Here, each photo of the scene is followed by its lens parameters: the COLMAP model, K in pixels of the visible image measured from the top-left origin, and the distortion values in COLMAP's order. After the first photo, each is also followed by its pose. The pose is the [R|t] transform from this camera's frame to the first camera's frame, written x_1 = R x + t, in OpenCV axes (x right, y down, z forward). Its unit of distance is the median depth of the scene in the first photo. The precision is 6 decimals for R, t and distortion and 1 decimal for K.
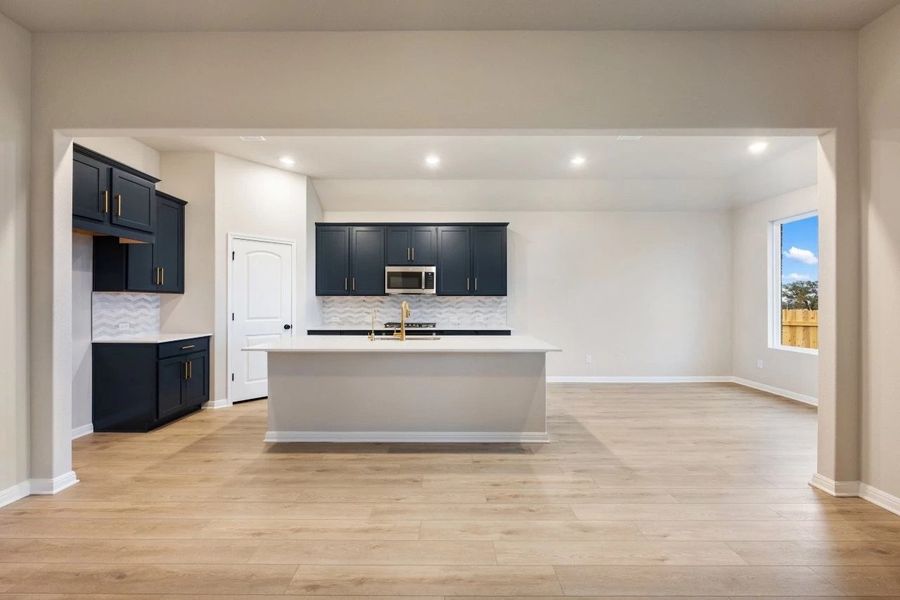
lens RADIAL K [[355.4, 0, 447.2], [0, 355.4, 300.5], [0, 0, 1]] dist [-0.000461, 0.000499]
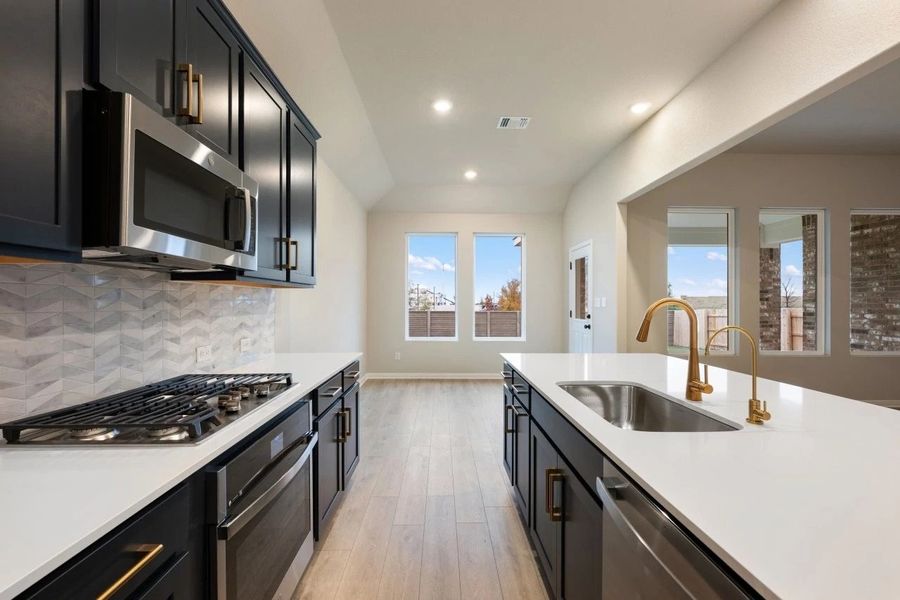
lens RADIAL K [[391.3, 0, 452.6], [0, 391.3, 303.1], [0, 0, 1]] dist [-0.000741, 0.000057]
pose [[-0.026906, -0.003212, 0.999633, -0.365556], [-0.006937, 0.999971, 0.003027, 0.004522], [-0.999614, -0.006853, -0.026927, 0.837514]]
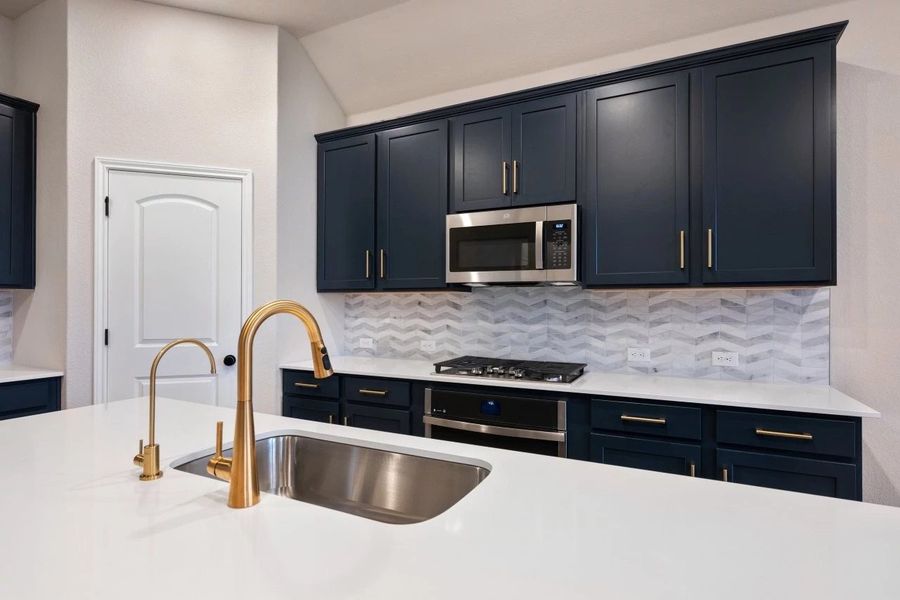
lens RADIAL K [[469.5, 0, 449.2], [0, 469.5, 304.2], [0, 0, 1]] dist [0.002593, -0.000698]
pose [[0.892384, 0.000056, -0.451278, 0.062998], [0.000919, 0.999998, 0.001943, 0.001374], [0.451277, -0.002149, 0.892381, 0.533802]]
